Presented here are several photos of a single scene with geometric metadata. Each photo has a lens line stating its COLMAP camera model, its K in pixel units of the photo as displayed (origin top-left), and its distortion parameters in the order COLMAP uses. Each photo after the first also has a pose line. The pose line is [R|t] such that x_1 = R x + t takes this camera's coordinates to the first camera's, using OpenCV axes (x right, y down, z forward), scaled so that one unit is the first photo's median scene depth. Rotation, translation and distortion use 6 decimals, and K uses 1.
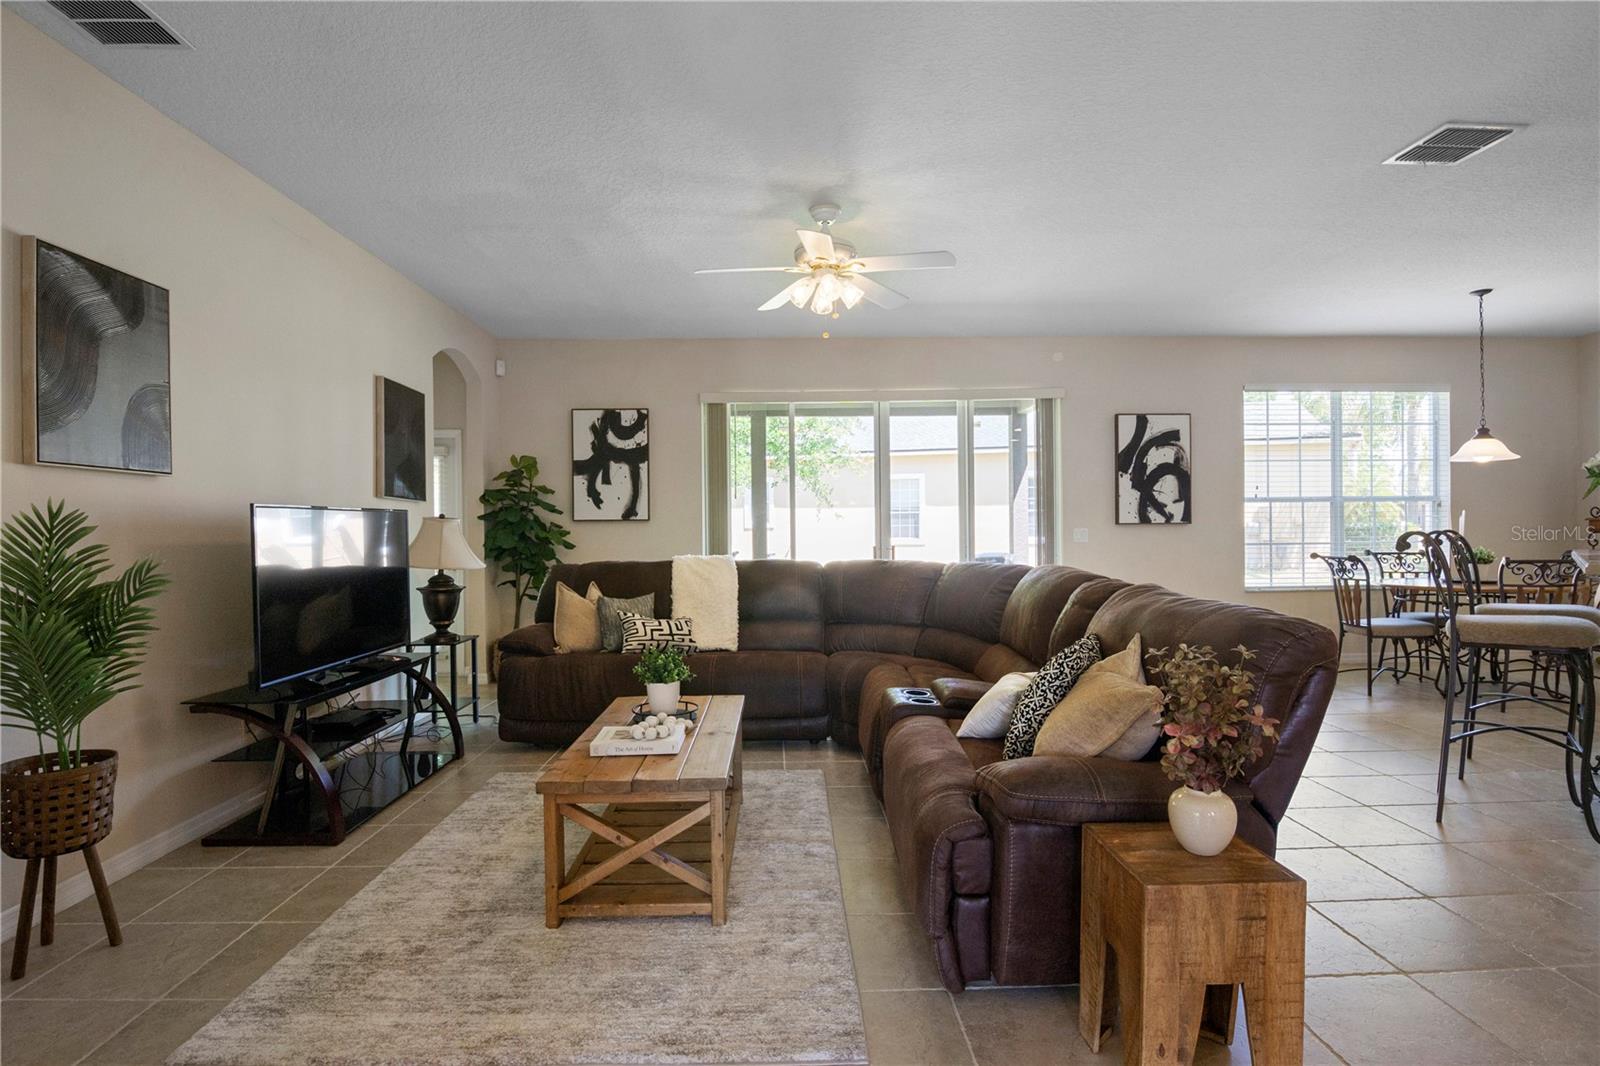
lens RADIAL K [[810.3, 0, 794.1], [0, 810.3, 535.5], [0, 0, 1]] dist [-0.014229, -0.010242]
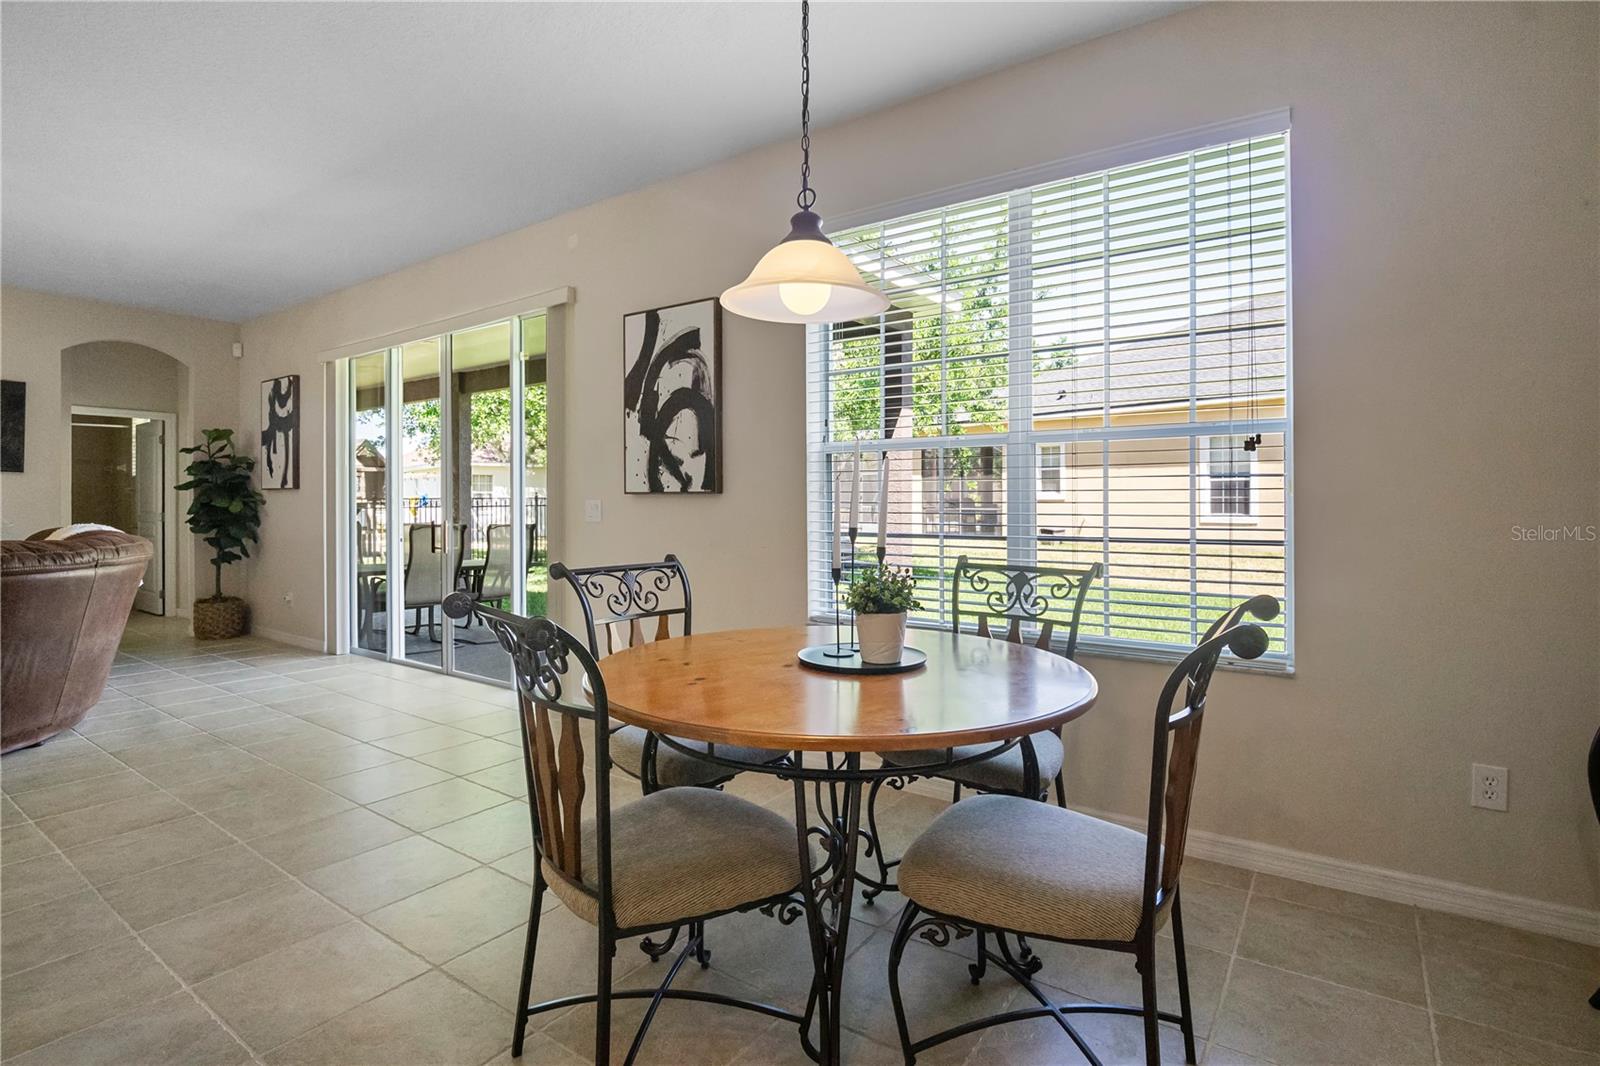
lens RADIAL K [[788.0, 0, 778.1], [0, 788.0, 521.6], [0, 0, 1]] dist [-0.013034, -0.009933]
pose [[0.805211, 0.022840, -0.592548, 0.855736], [-0.011280, 0.999667, 0.023204, -0.007922], [0.592881, -0.012000, 0.805201, 0.584580]]
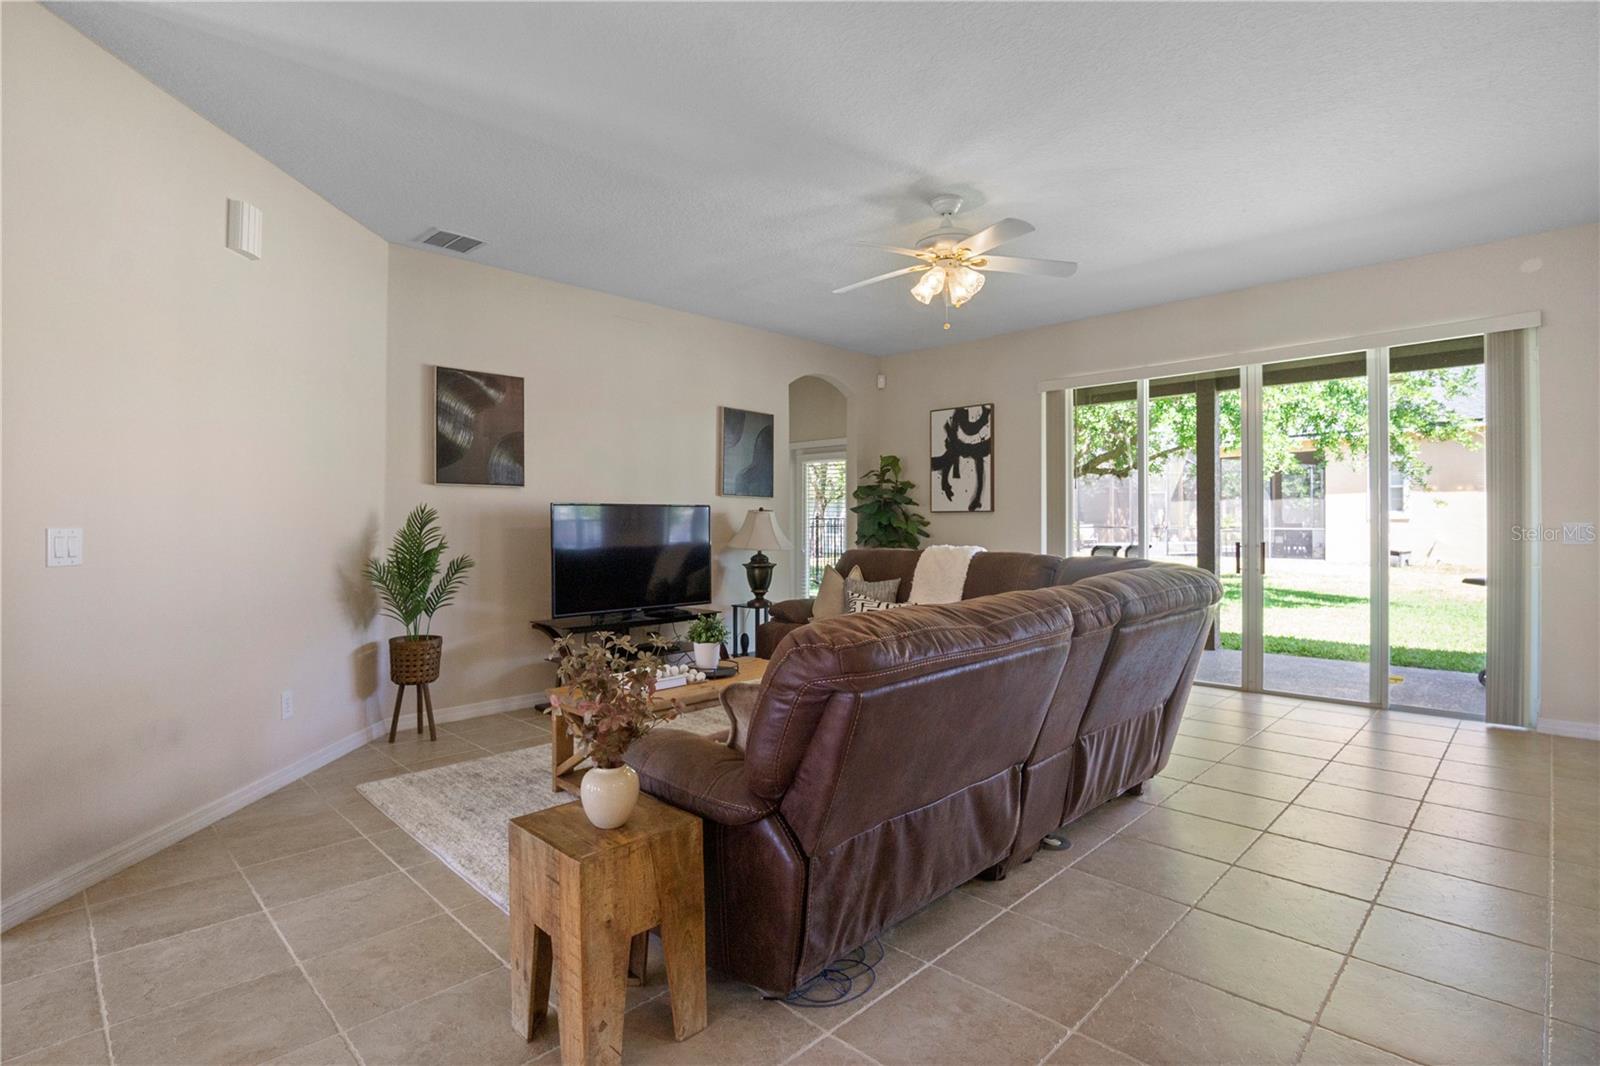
lens RADIAL K [[788.0, 0, 778.1], [0, 788.0, 521.6], [0, 0, 1]] dist [-0.013034, -0.009933]
pose [[0.683773, 0.006372, -0.729667, 0.368428], [-0.009717, 0.999953, -0.000373, -0.002689], [0.729630, 0.007345, 0.683803, 0.114087]]
